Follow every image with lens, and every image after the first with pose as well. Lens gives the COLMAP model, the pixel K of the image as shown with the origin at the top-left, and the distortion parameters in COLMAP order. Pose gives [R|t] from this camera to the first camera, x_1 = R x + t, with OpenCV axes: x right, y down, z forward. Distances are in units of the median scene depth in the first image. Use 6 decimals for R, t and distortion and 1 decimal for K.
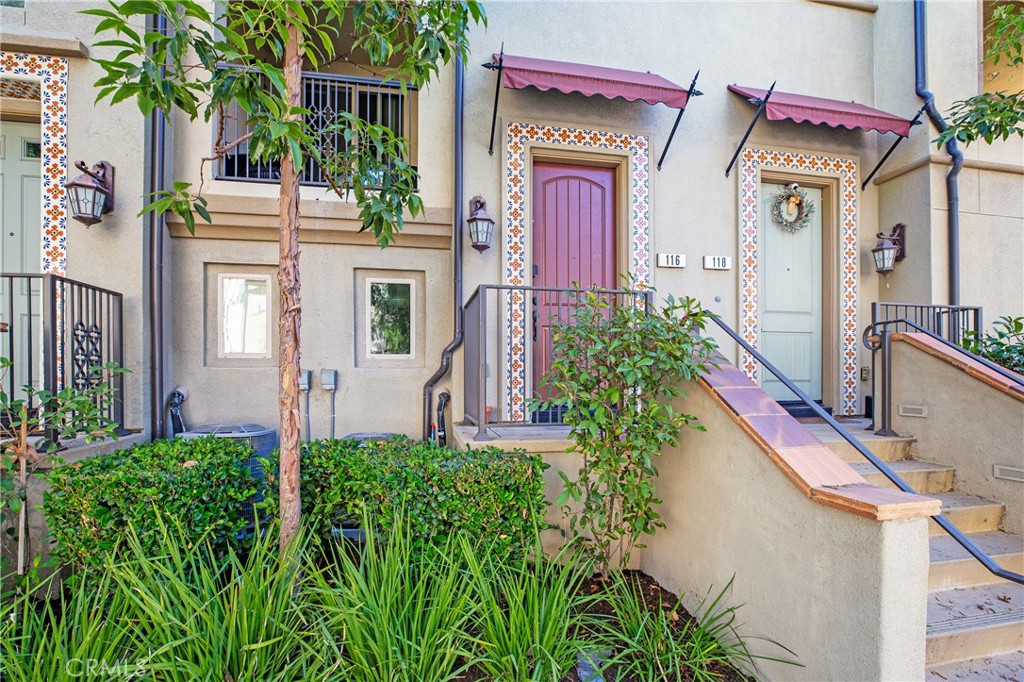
lens RADIAL K [[489.9, 0, 467.9], [0, 489.9, 347.3], [0, 0, 1]] dist [-0.036523, 0.011196]
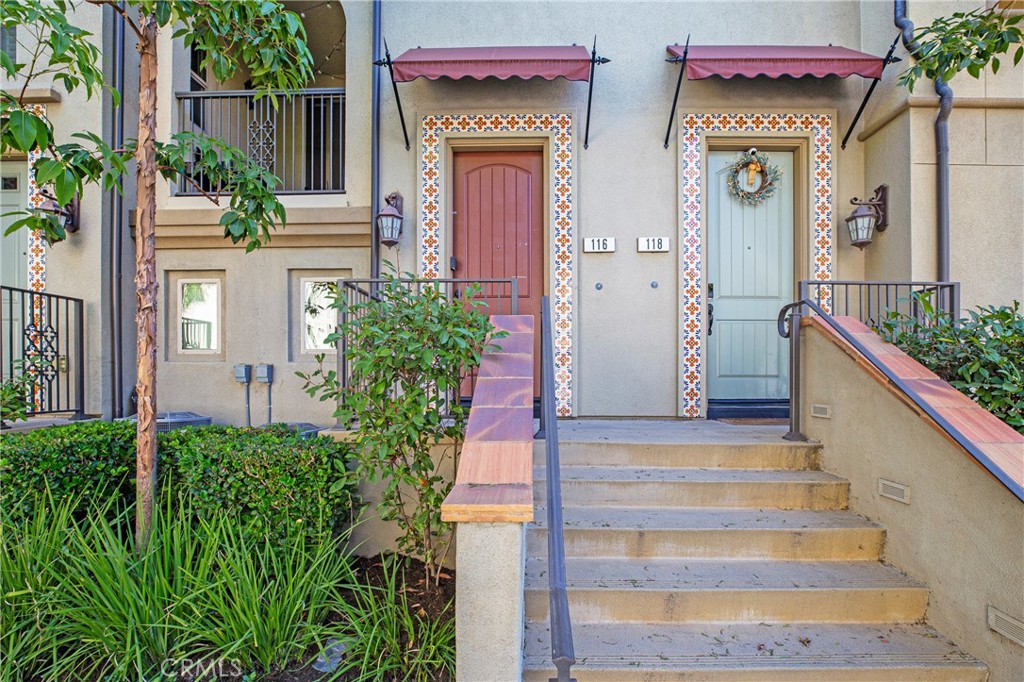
lens RADIAL K [[489.9, 0, 520.1], [0, 489.9, 349.3], [0, 0, 1]] dist [-0.036523, 0.011196]
pose [[0.978121, -0.009584, -0.207818, 0.479069], [0.010501, 0.999939, 0.003311, 0.015476], [0.207774, -0.005421, 0.978162, 0.062741]]
